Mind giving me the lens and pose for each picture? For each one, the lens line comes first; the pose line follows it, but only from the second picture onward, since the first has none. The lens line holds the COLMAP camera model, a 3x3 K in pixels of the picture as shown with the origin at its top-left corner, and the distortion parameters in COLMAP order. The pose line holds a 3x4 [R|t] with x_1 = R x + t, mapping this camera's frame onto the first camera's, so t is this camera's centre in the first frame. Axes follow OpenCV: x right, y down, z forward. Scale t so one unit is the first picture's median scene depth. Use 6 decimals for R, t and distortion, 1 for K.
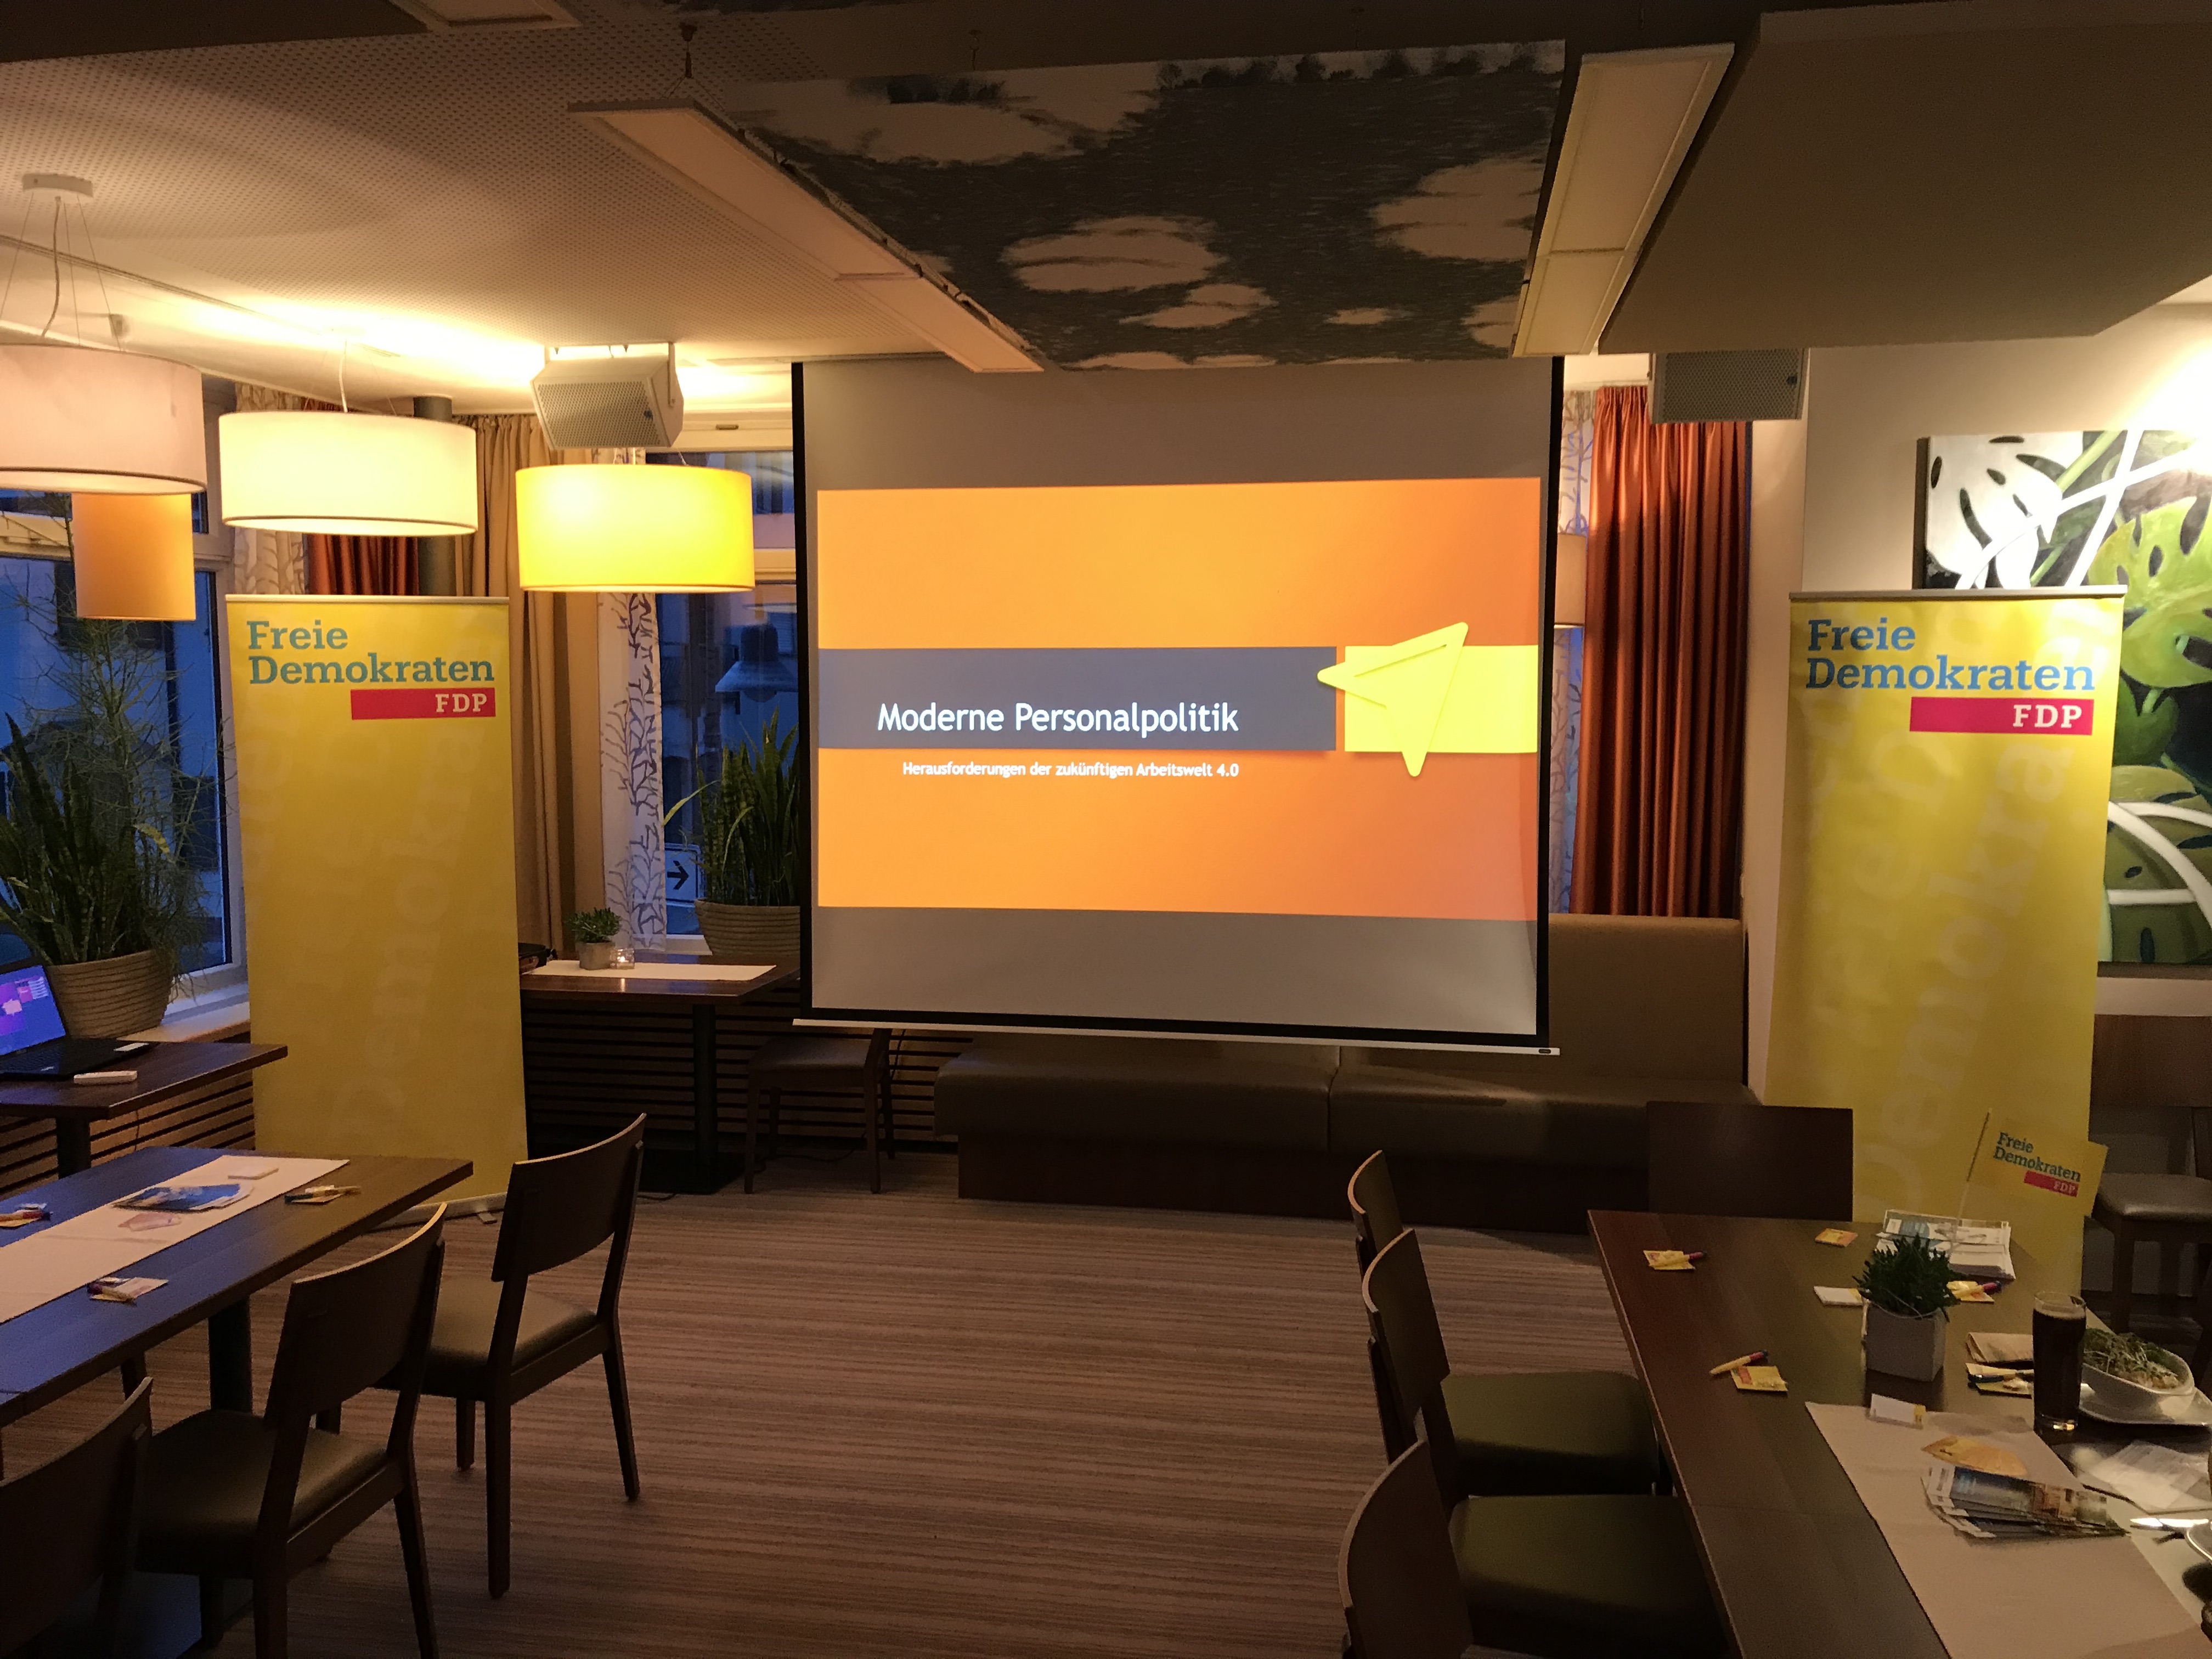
lens RADIAL K [[1787.9, 0, 1106.0], [0, 1787.9, 829.5], [0, 0, 1]] dist [0.050577, -0.102533]
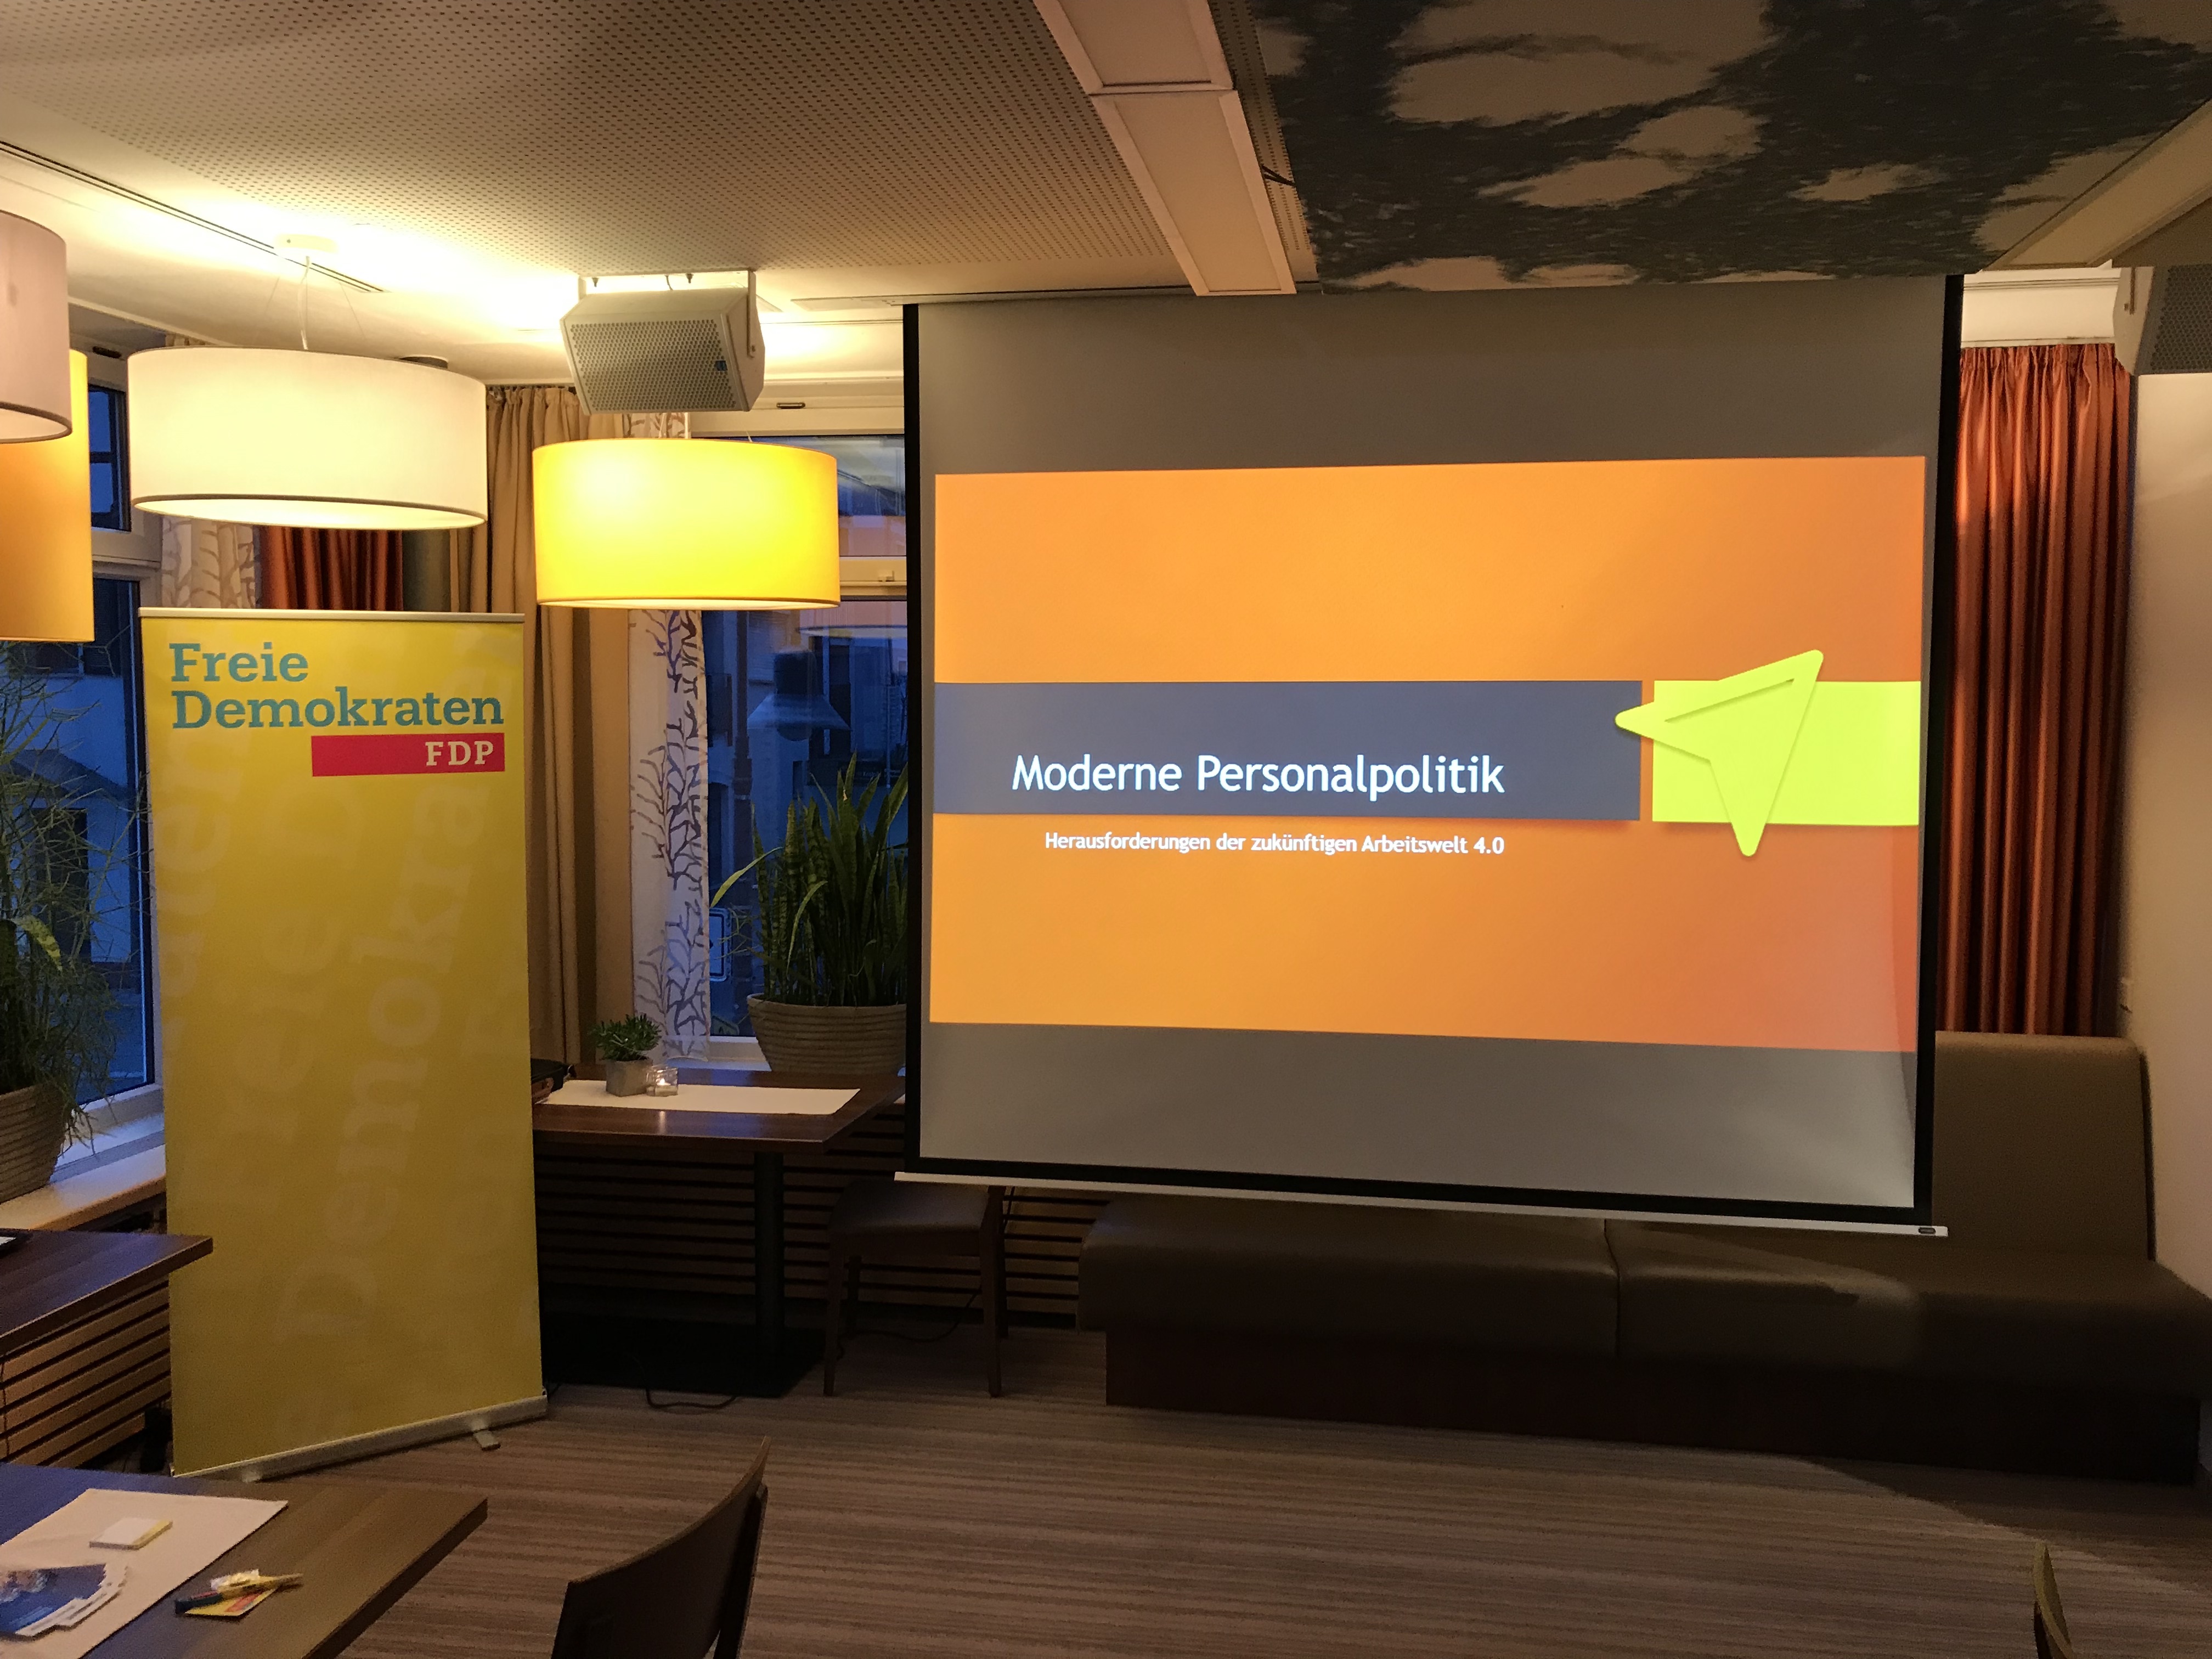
lens RADIAL K [[1728.2, 0, 1082.2], [0, 1728.2, 810.4], [0, 0, 1]] dist [0.016779, -0.002408]
pose [[0.999894, 0.001592, 0.014492, -0.109738], [-0.001250, 0.999720, -0.023620, -0.029955], [-0.014526, 0.023599, 0.999616, 0.274514]]
